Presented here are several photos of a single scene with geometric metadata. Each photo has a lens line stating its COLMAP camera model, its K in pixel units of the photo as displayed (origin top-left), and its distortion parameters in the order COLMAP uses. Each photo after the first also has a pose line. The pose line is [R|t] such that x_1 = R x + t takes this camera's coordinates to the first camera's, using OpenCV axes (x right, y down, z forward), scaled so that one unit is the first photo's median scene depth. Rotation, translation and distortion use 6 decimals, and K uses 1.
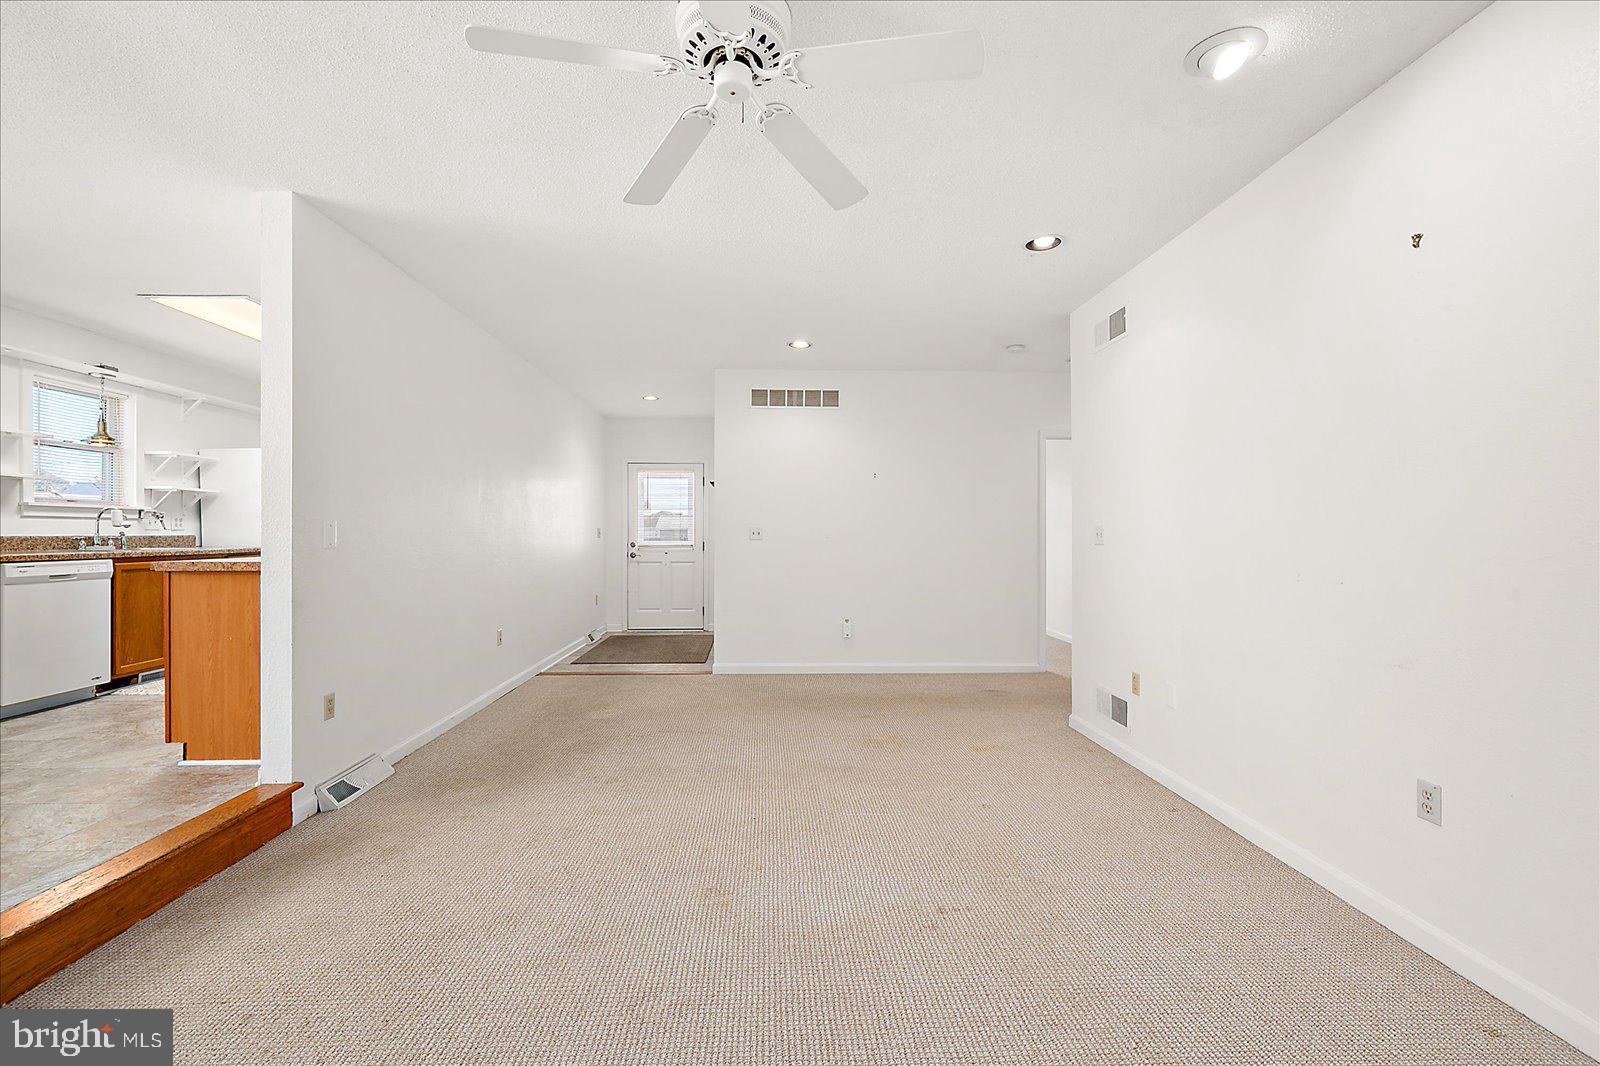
lens RADIAL K [[683.9, 0, 795.5], [0, 683.9, 536.0], [0, 0, 1]] dist [0.001723, 0.000373]
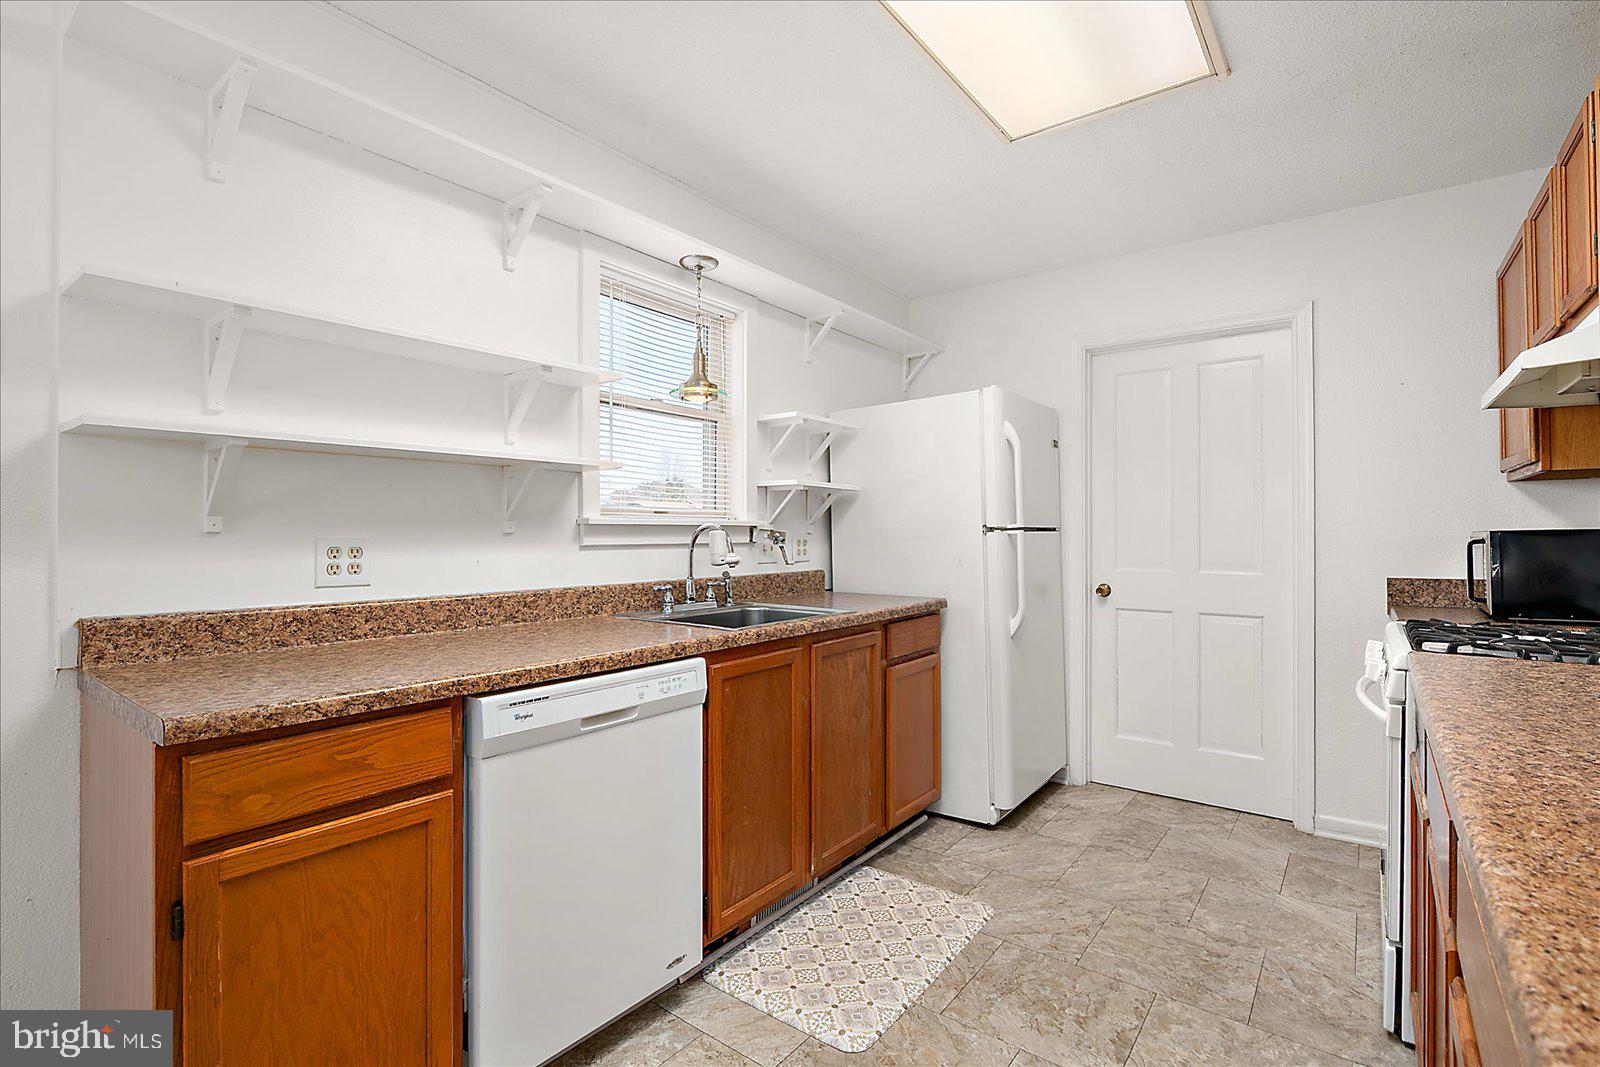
lens RADIAL K [[746.0, 0, 801.0], [0, 746.0, 528.2], [0, 0, 1]] dist [-0.003347, -0.000813]
pose [[0.772319, -0.003790, -0.635223, -0.609759], [-0.001234, 0.999971, -0.007466, -0.035025], [0.635234, 0.006550, 0.772292, 0.629630]]
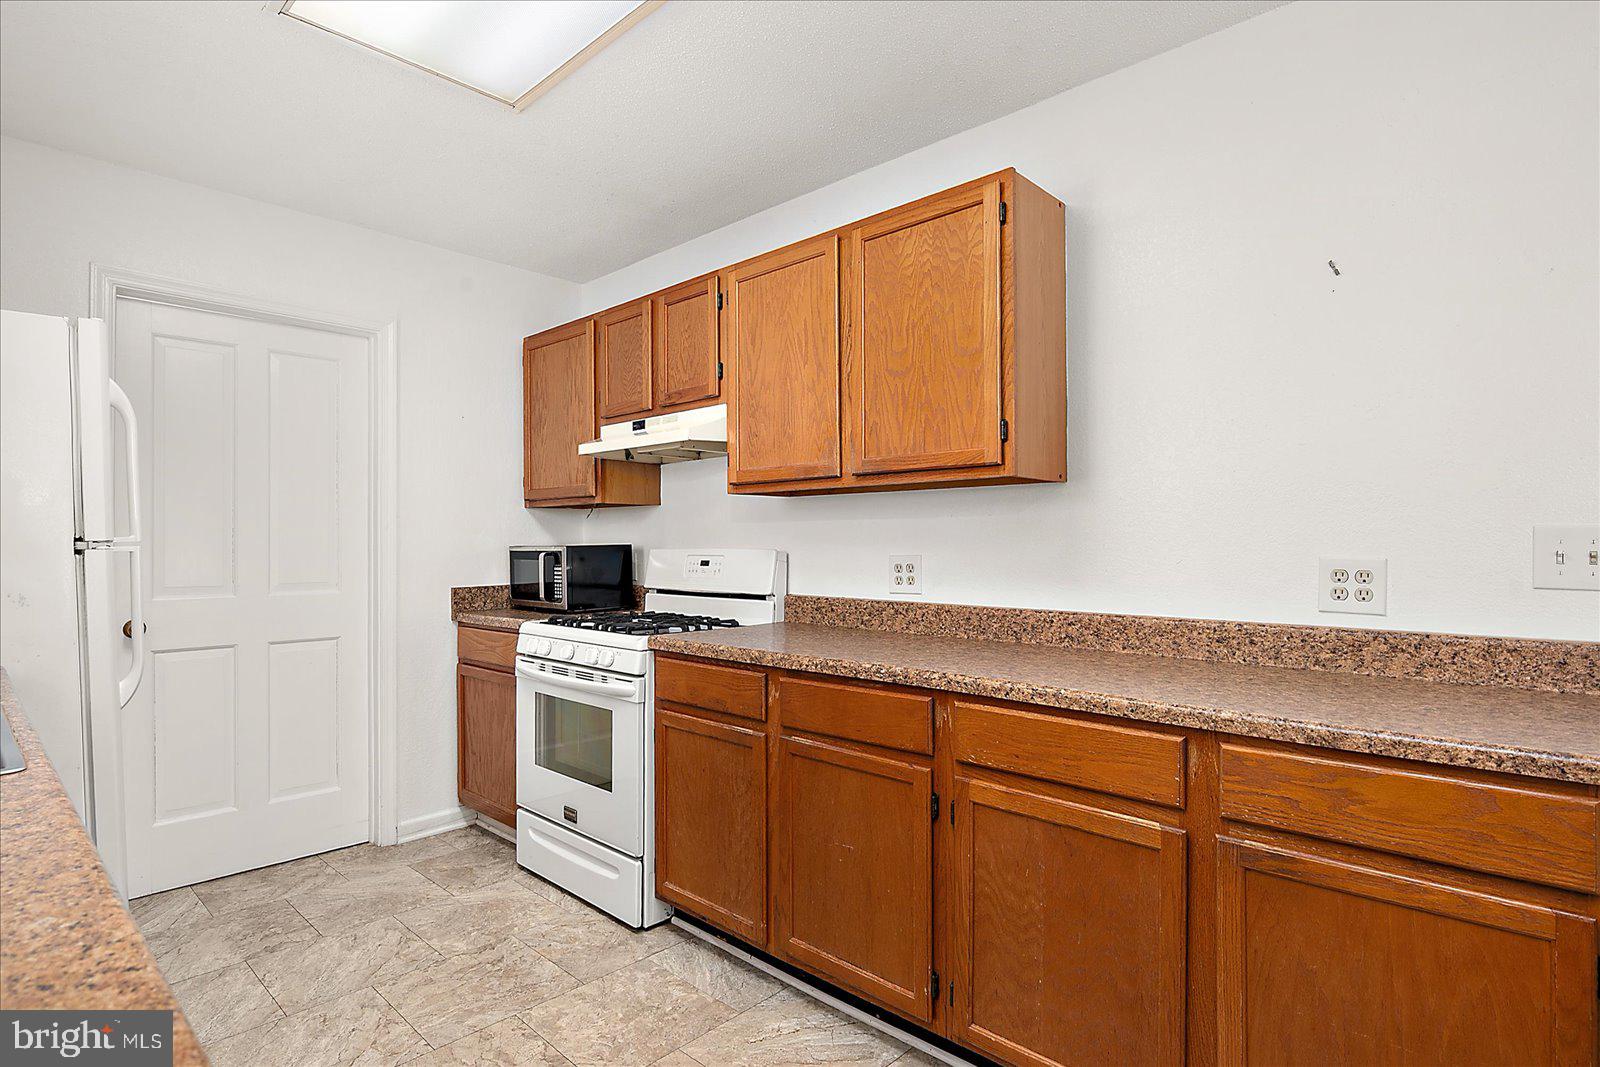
lens RADIAL K [[826.6, 0, 795.0], [0, 826.6, 540.6], [0, 0, 1]] dist [-0.006273, -0.001212]
pose [[0.715326, 0.000665, 0.698790, -0.919161], [0.004460, 0.999975, -0.005517, -0.037183], [-0.698776, 0.007063, 0.715305, 0.642743]]
